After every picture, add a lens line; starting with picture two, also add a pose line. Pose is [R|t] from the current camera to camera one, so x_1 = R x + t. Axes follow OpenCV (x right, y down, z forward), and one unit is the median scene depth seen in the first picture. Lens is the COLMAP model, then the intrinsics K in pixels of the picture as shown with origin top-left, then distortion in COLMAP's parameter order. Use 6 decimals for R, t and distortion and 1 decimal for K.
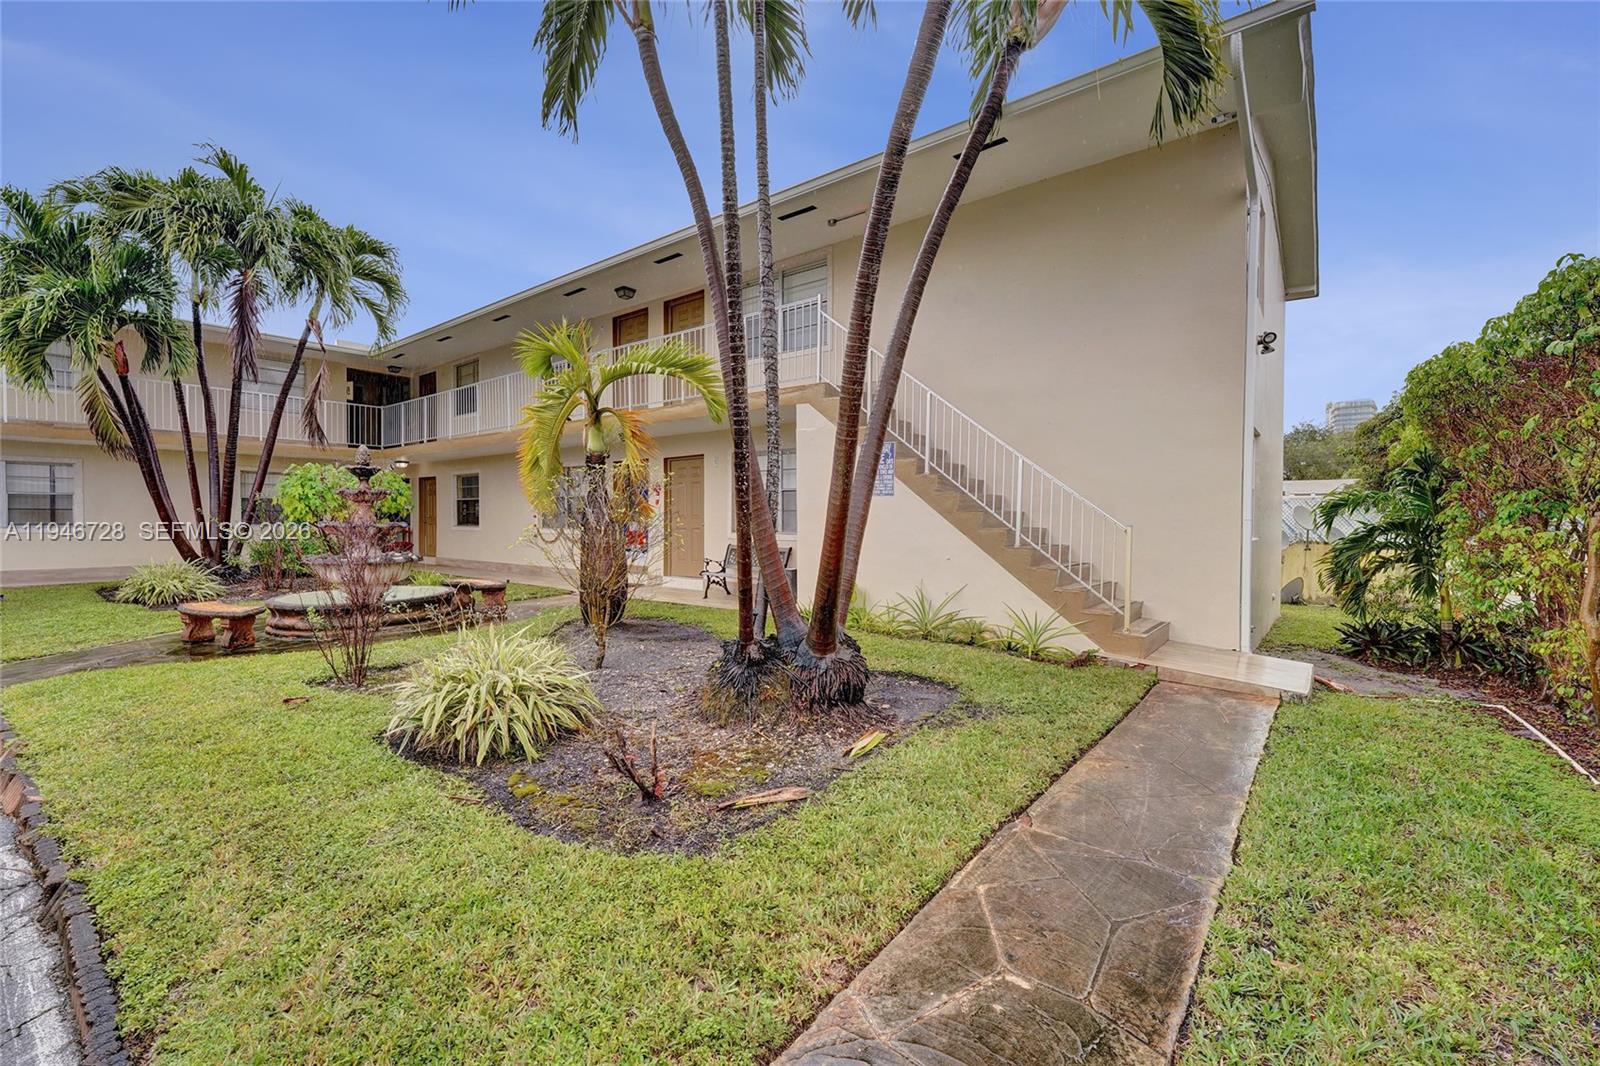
lens RADIAL K [[667.8, 0, 792.4], [0, 667.8, 531.6], [0, 0, 1]] dist [-0.014160, -0.000017]
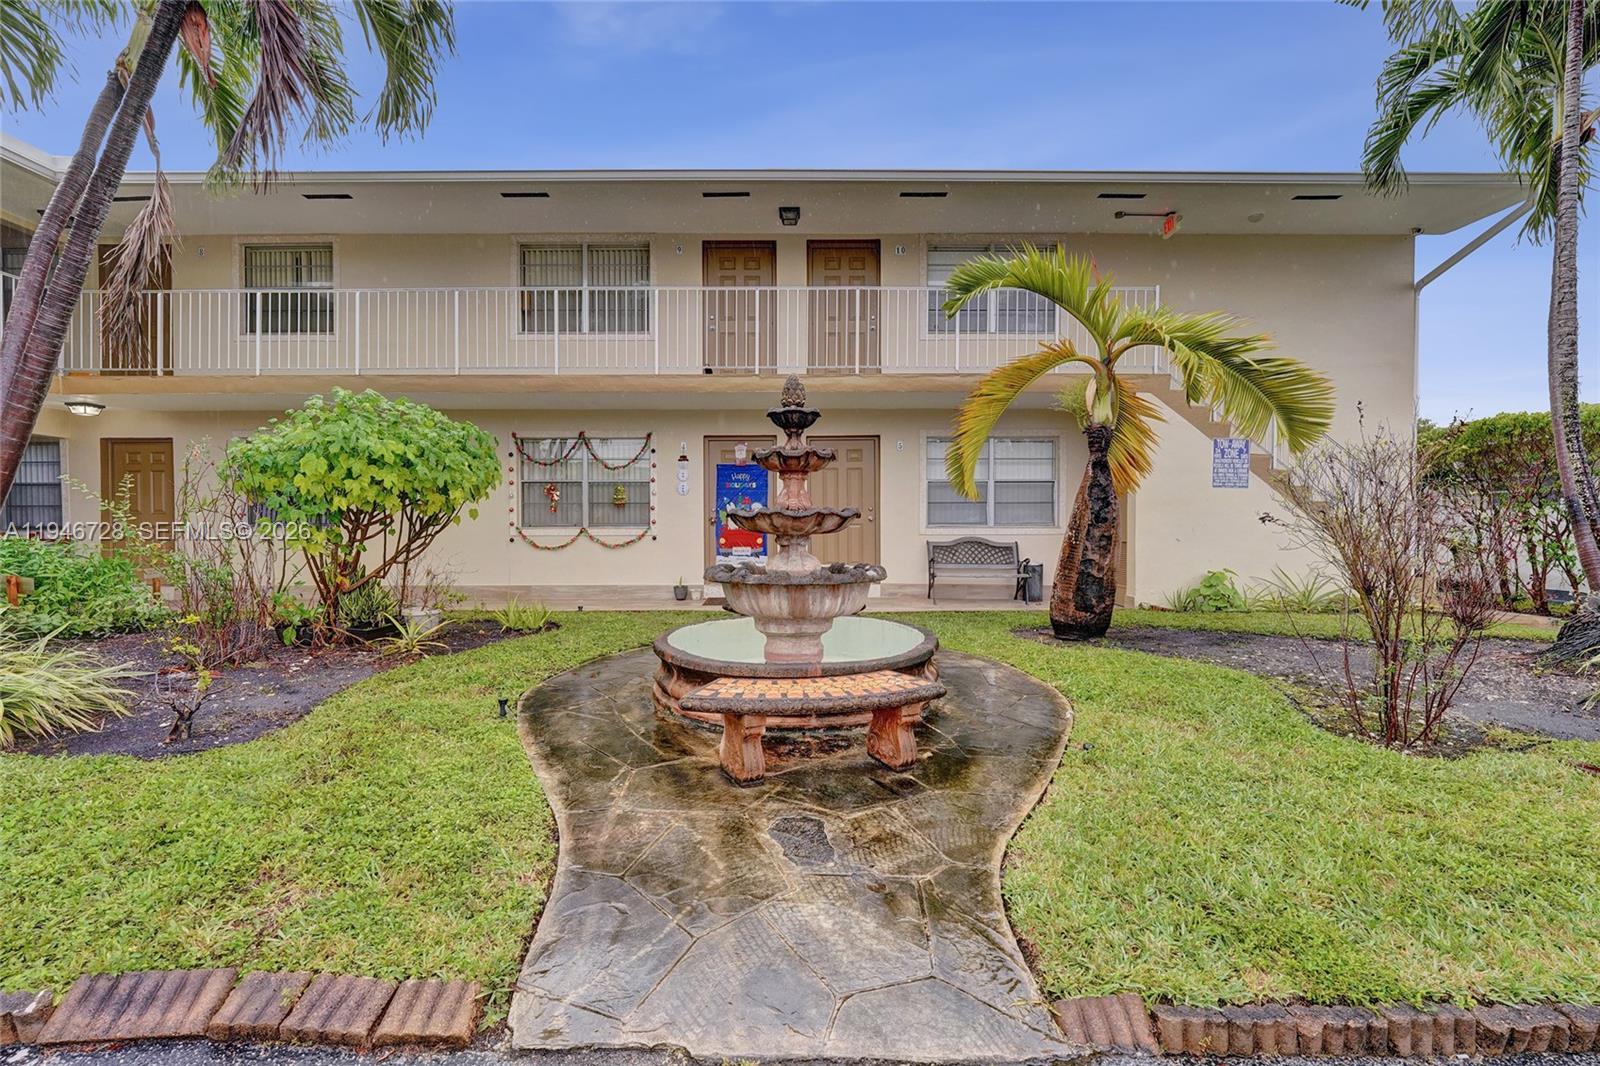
lens RADIAL K [[667.8, 0, 792.4], [0, 667.8, 531.6], [0, 0, 1]] dist [-0.014160, -0.000017]
pose [[0.764790, -0.011443, 0.644178, -0.711013], [0.016733, 0.999858, -0.002104, 0.005410], [-0.644063, 0.012389, 0.764872, 0.398972]]
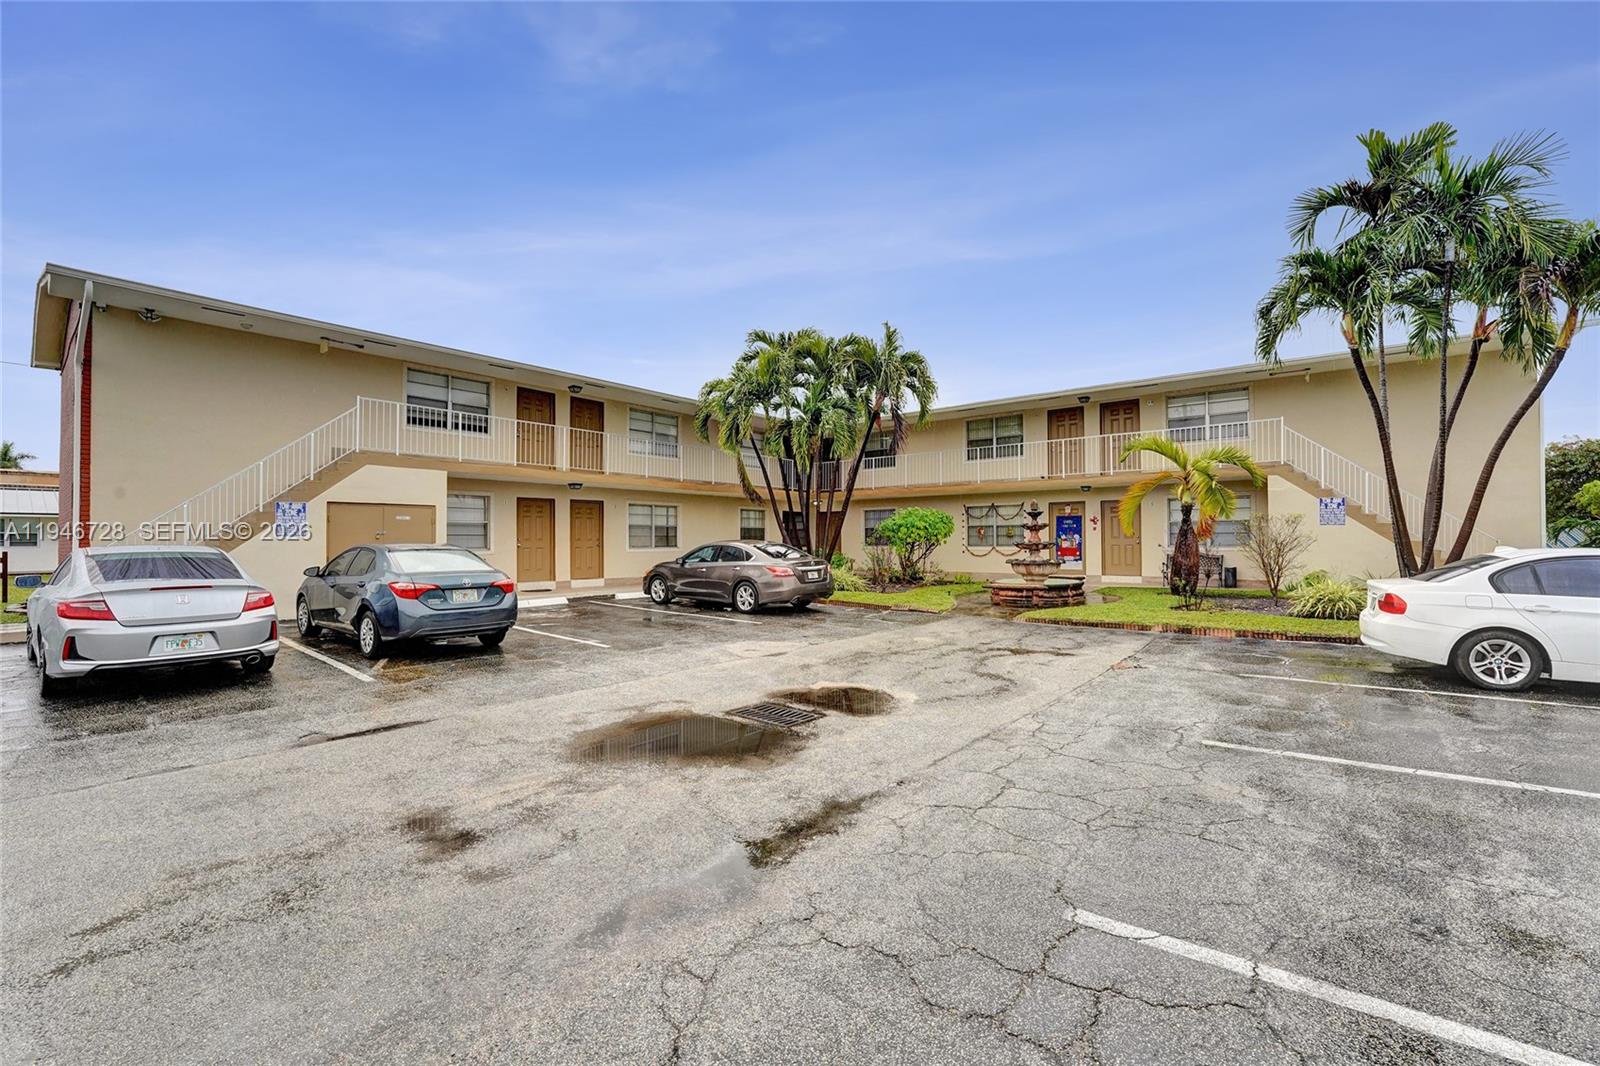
lens RADIAL K [[667.8, 0, 792.4], [0, 667.8, 531.6], [0, 0, 1]] dist [-0.014160, -0.000017]
pose [[0.999954, -0.008902, 0.003525, -0.925356], [0.009019, 0.999357, -0.034716, 0.011746], [-0.003214, 0.034746, 0.999391, -0.584527]]
